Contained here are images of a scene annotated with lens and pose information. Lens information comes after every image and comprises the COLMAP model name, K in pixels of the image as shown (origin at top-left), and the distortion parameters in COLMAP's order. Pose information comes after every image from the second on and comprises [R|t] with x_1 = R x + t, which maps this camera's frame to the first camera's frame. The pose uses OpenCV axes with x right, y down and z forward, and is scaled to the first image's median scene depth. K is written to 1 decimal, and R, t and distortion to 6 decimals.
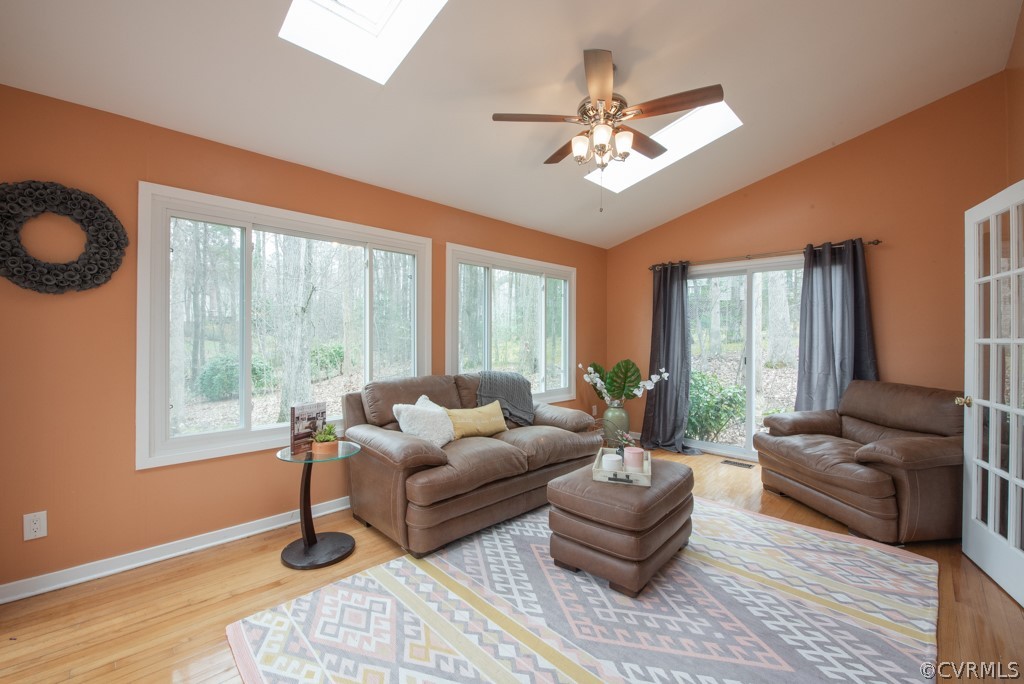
lens RADIAL K [[424.5, 0, 513.1], [0, 424.5, 339.9], [0, 0, 1]] dist [-0.004536, -0.000345]
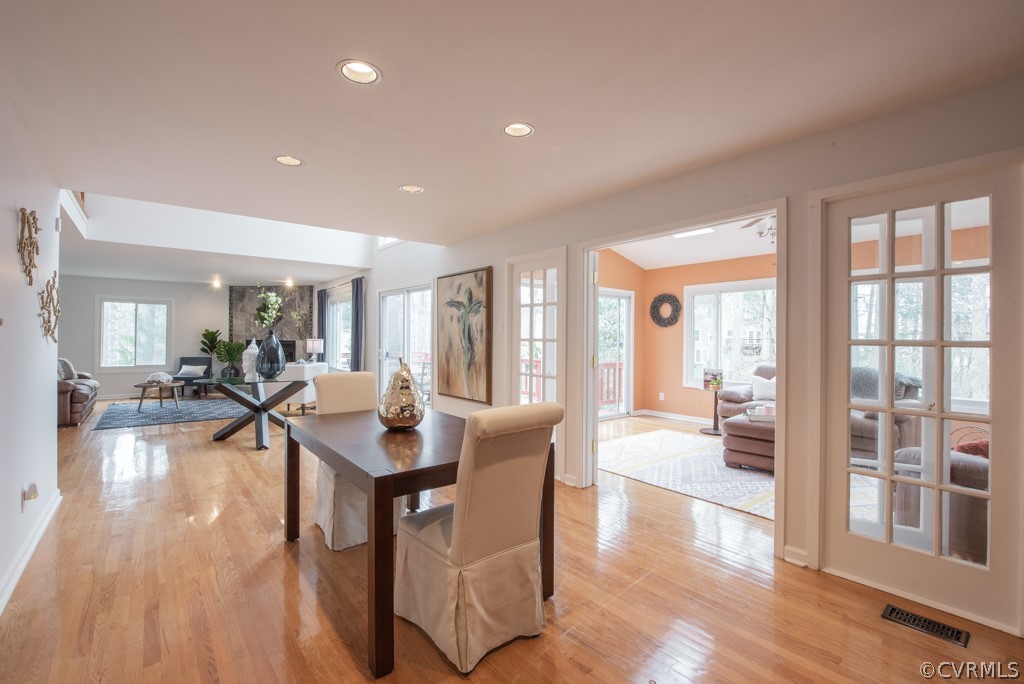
lens RADIAL K [[449.6, 0, 518.3], [0, 449.6, 337.0], [0, 0, 1]] dist [-0.016488, -0.002462]
pose [[-0.095098, -0.009135, -0.995426, 2.463266], [-0.011071, 0.999906, -0.008118, 0.008214], [0.995406, 0.010248, -0.095190, 0.195072]]
